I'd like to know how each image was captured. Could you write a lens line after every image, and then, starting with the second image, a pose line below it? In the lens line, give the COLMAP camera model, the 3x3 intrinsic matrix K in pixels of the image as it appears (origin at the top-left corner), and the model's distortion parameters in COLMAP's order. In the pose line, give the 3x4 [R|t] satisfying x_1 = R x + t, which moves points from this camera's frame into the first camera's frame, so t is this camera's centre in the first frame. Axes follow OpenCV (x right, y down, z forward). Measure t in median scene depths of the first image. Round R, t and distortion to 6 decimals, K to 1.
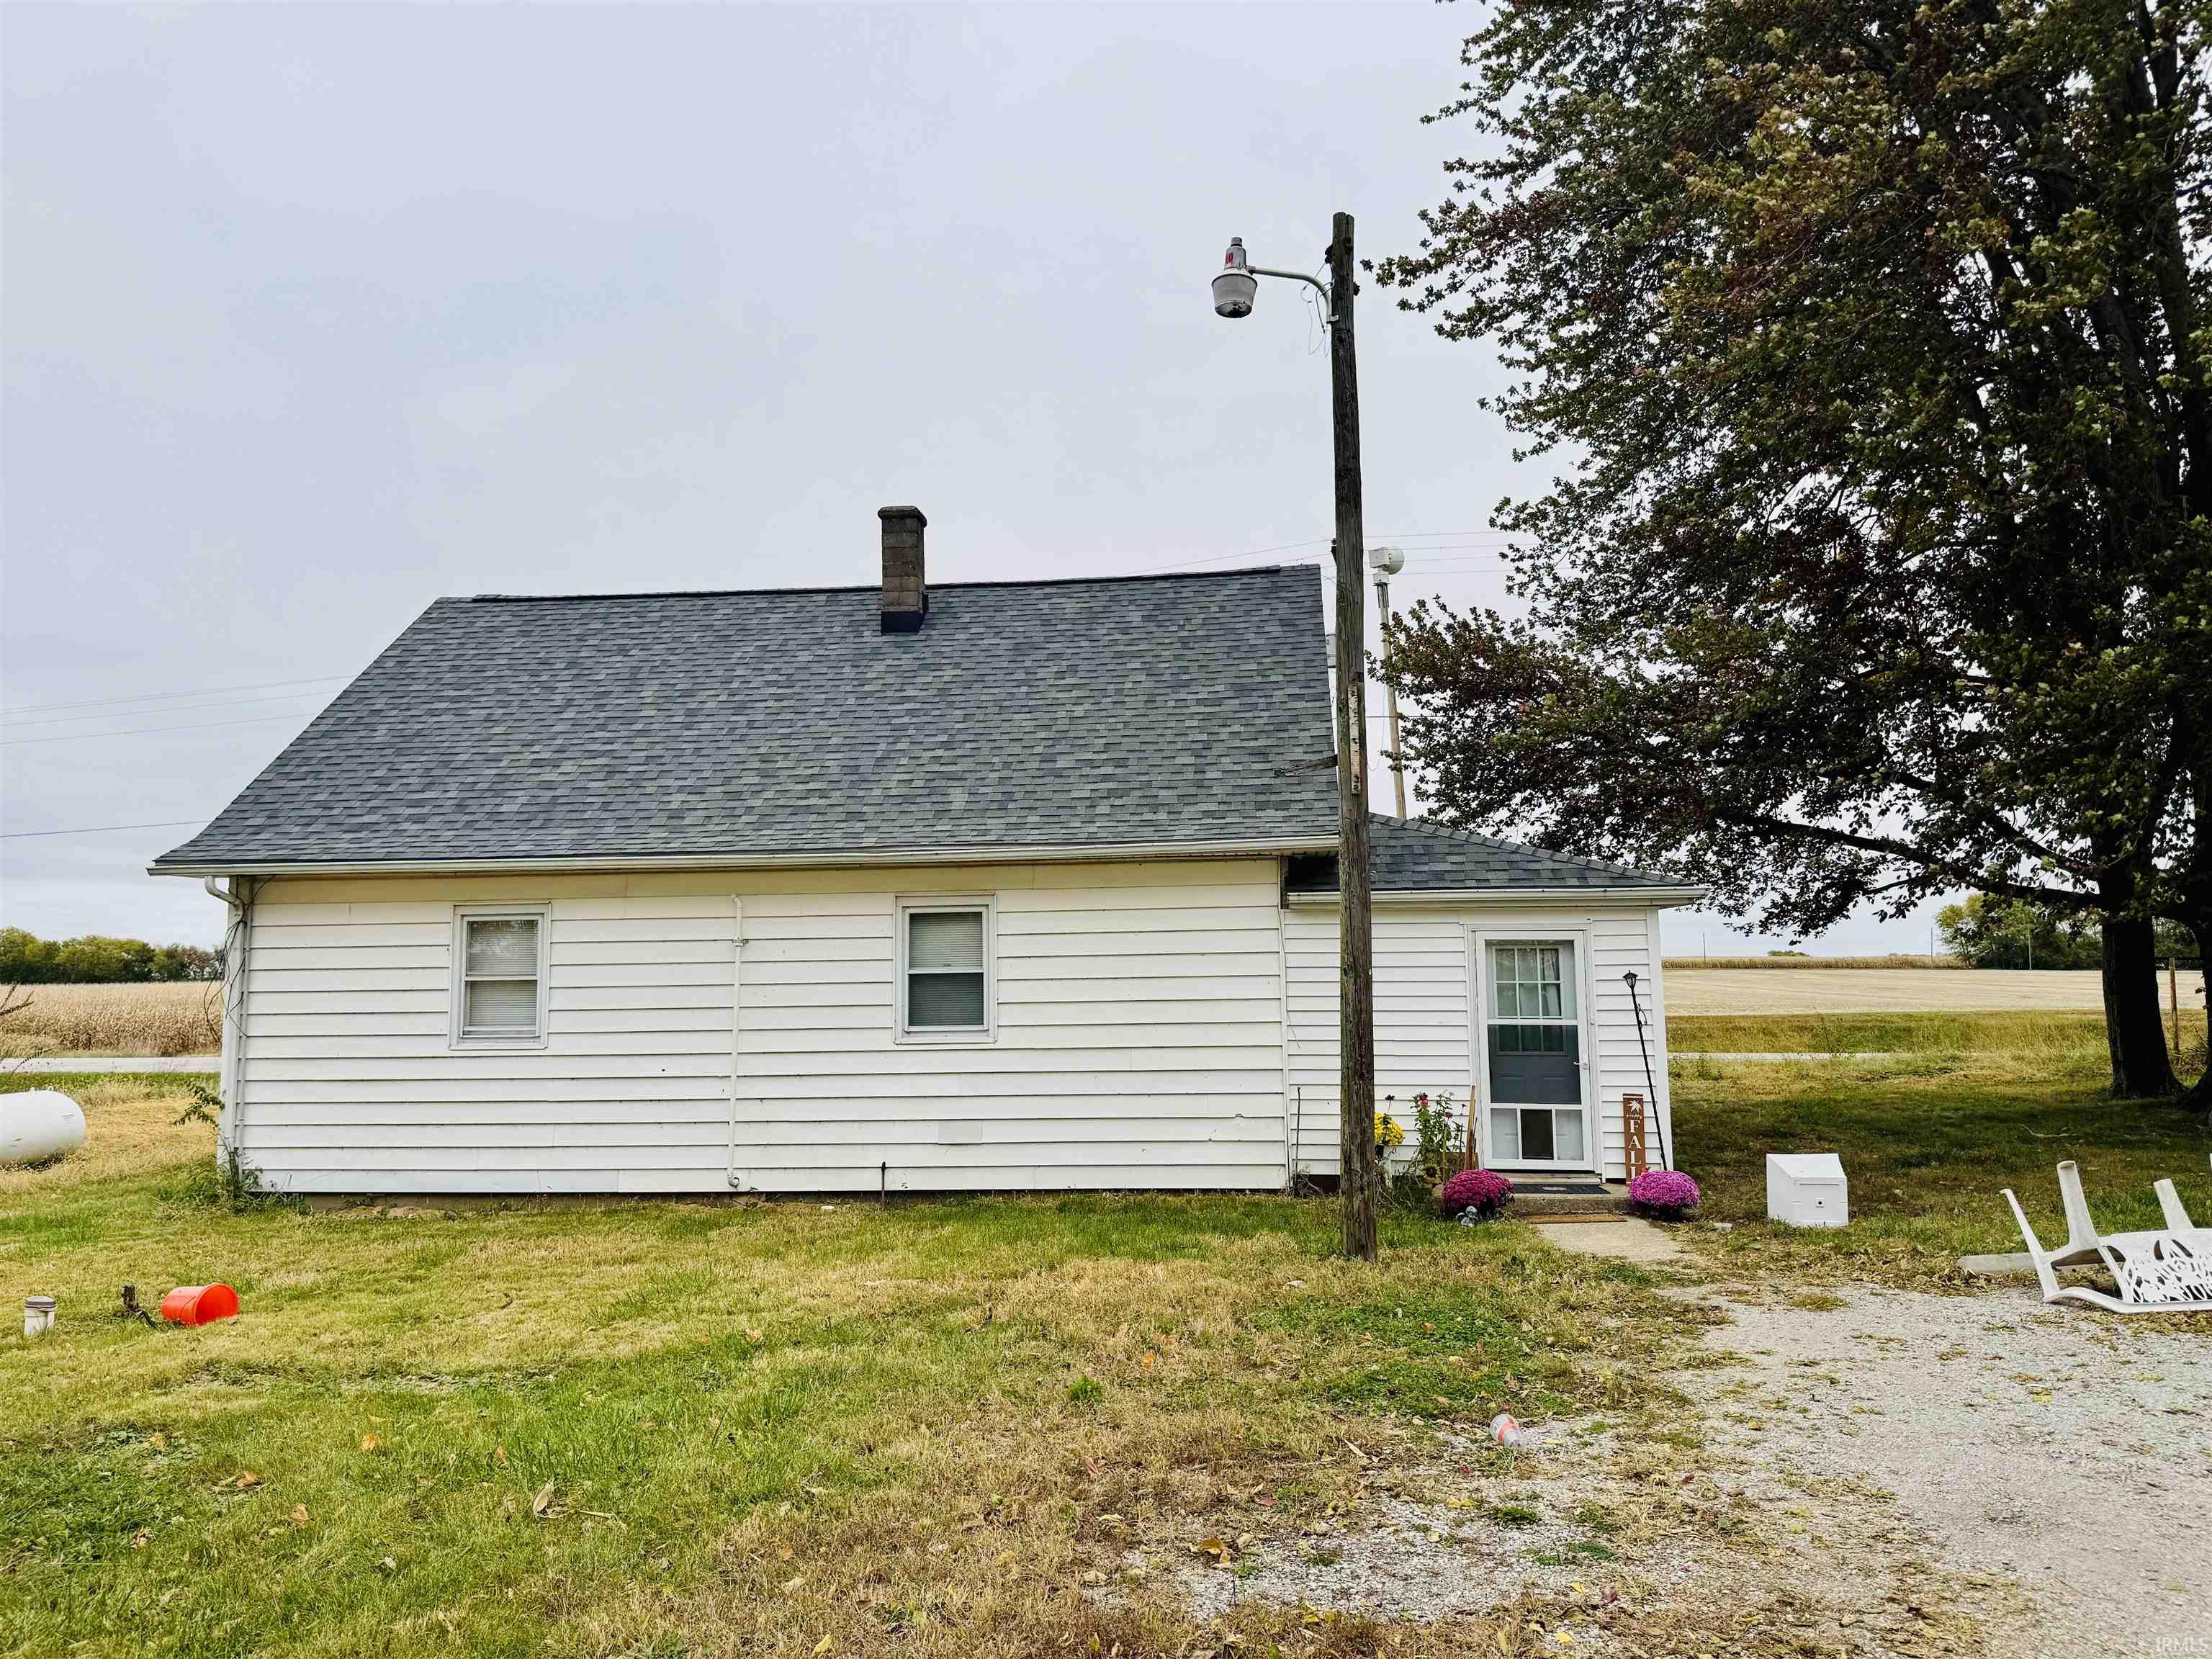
lens RADIAL K [[1528.1, 0, 1106.0], [0, 1528.1, 829.5], [0, 0, 1]] dist [0.155419, -0.103408]
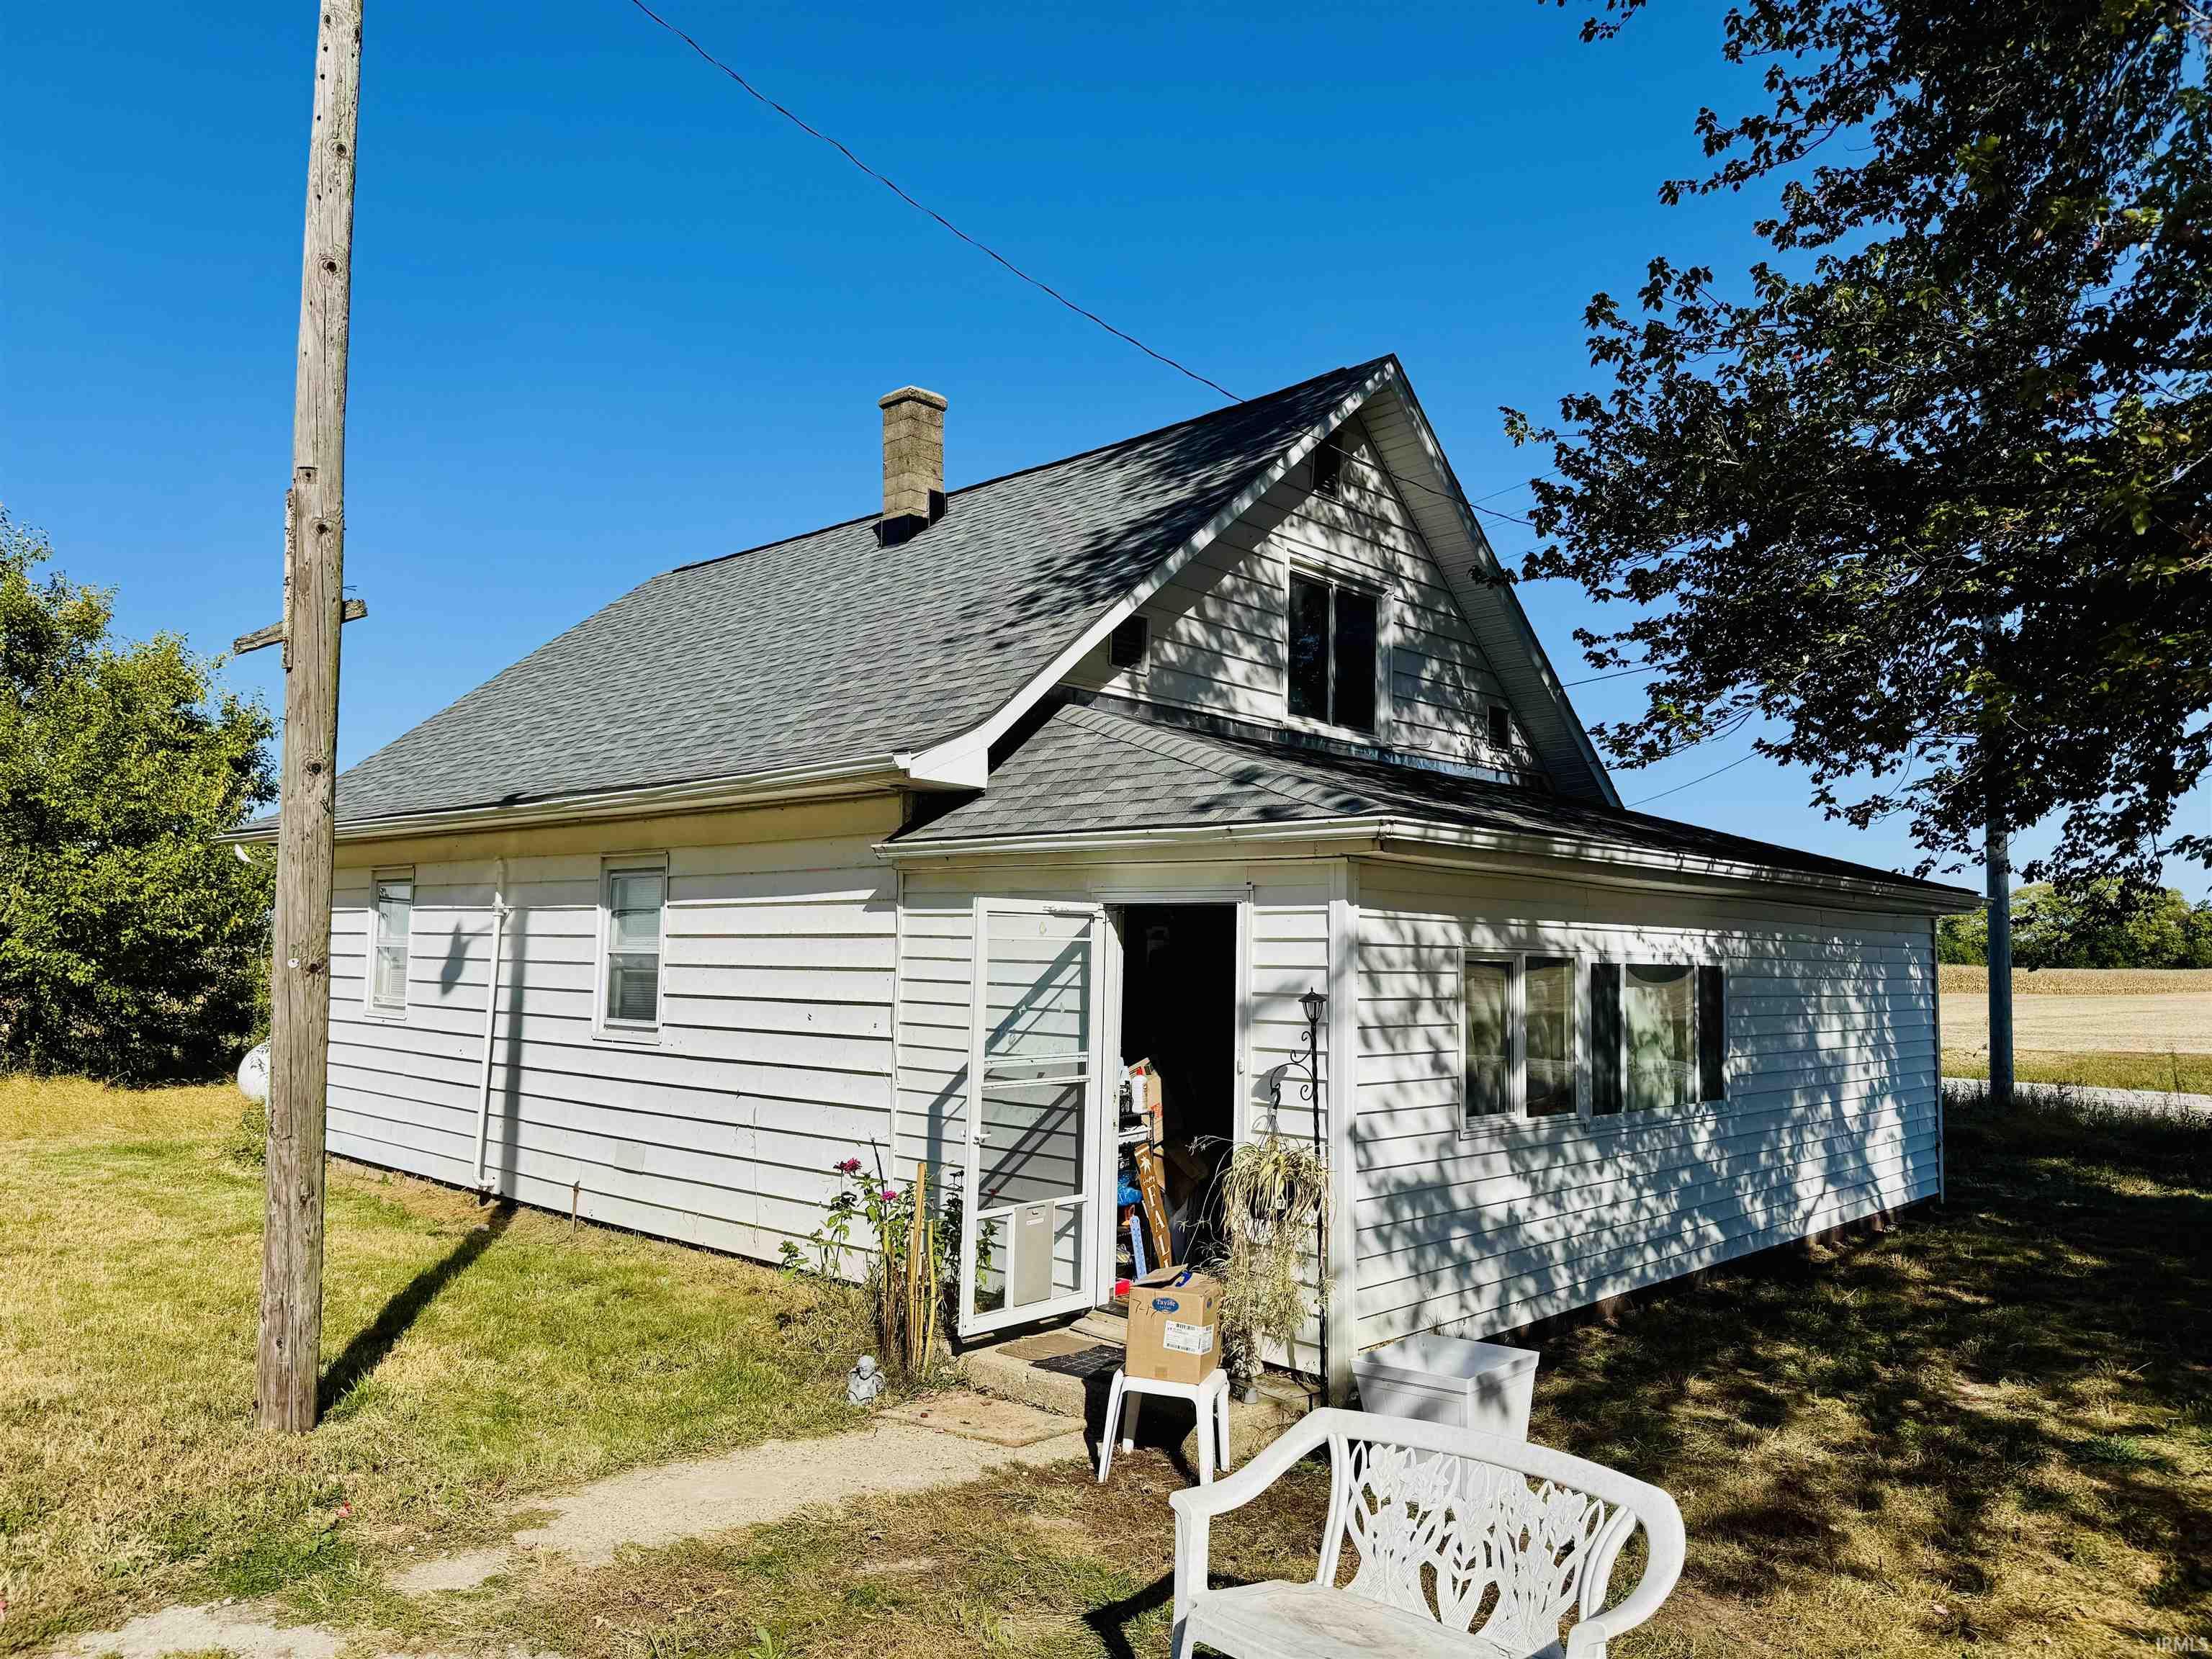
lens RADIAL K [[1537.1, 0, 1106.0], [0, 1537.1, 829.5], [0, 0, 1]] dist [0.074700, -0.106450]
pose [[0.794821, -0.020701, -0.606491, 0.591792], [0.026335, 0.999653, 0.000391, 0.036540], [0.606273, -0.016283, 0.795090, 0.526055]]
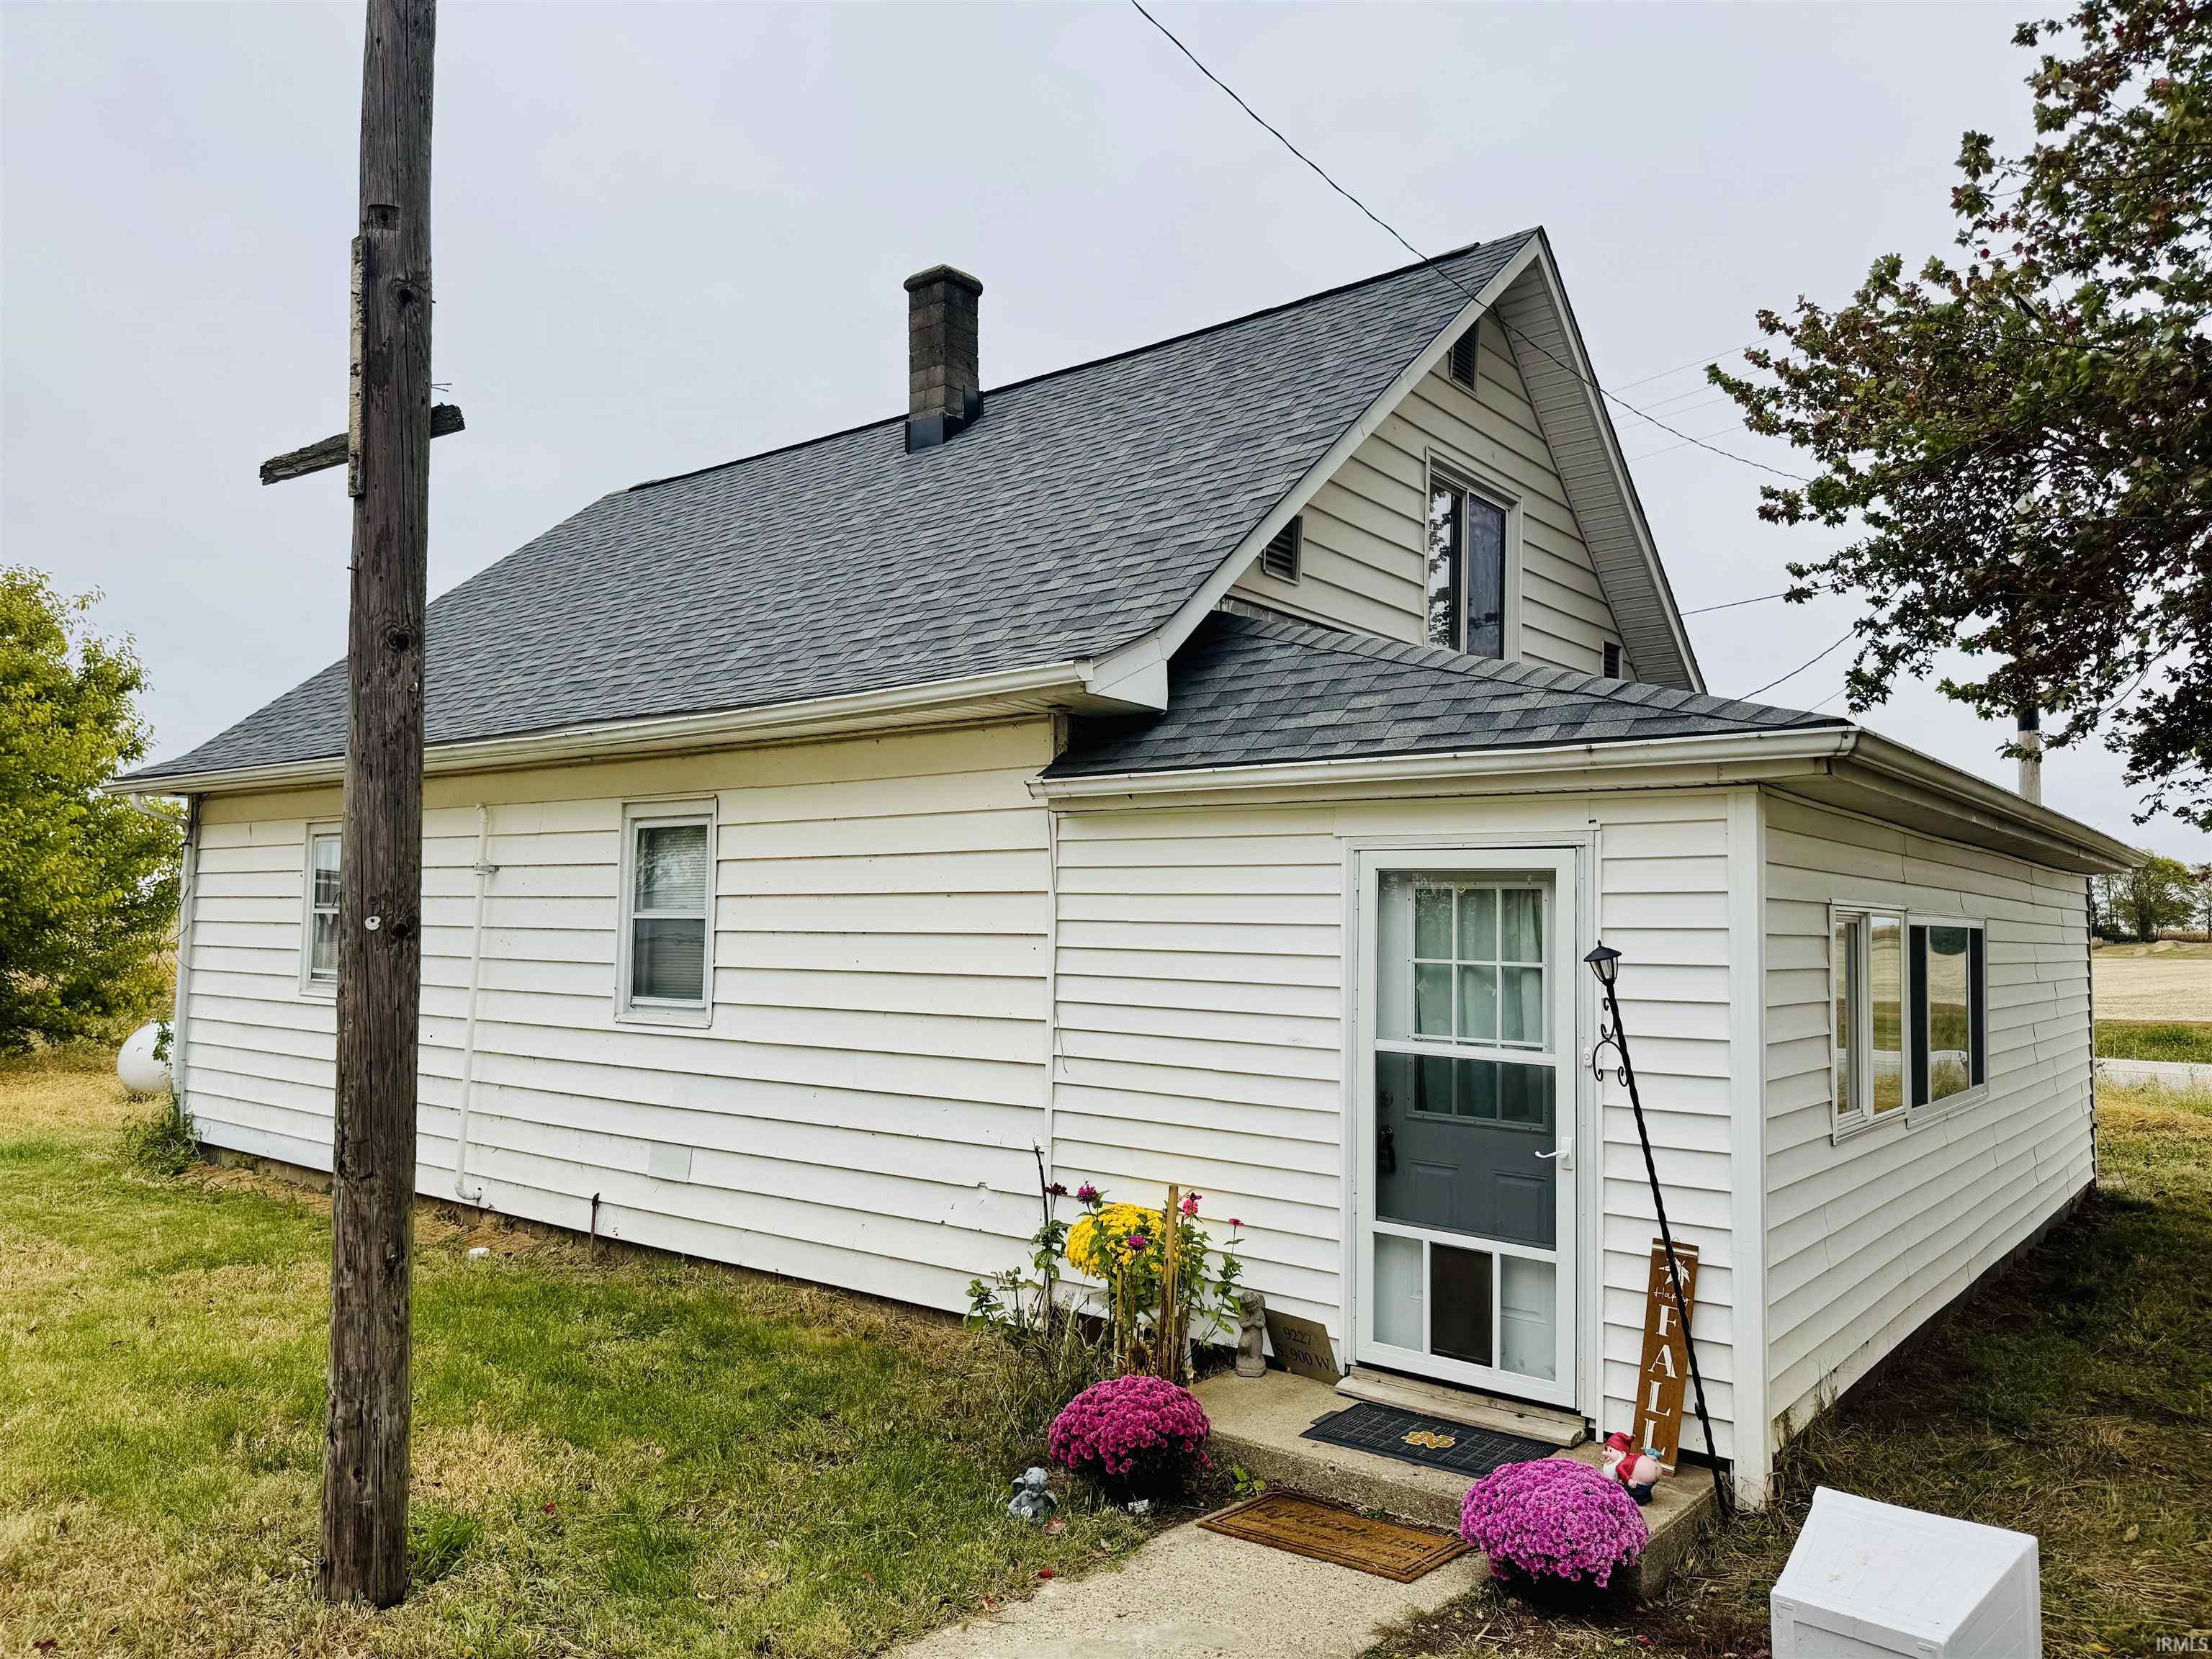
lens RADIAL K [[1537.1, 0, 1106.0], [0, 1537.1, 829.5], [0, 0, 1]] dist [0.074700, -0.106450]
pose [[0.843612, -0.008747, -0.536883, 0.418844], [0.023574, 0.999507, 0.020759, 0.047418], [0.536436, -0.030169, 0.843402, 0.558544]]
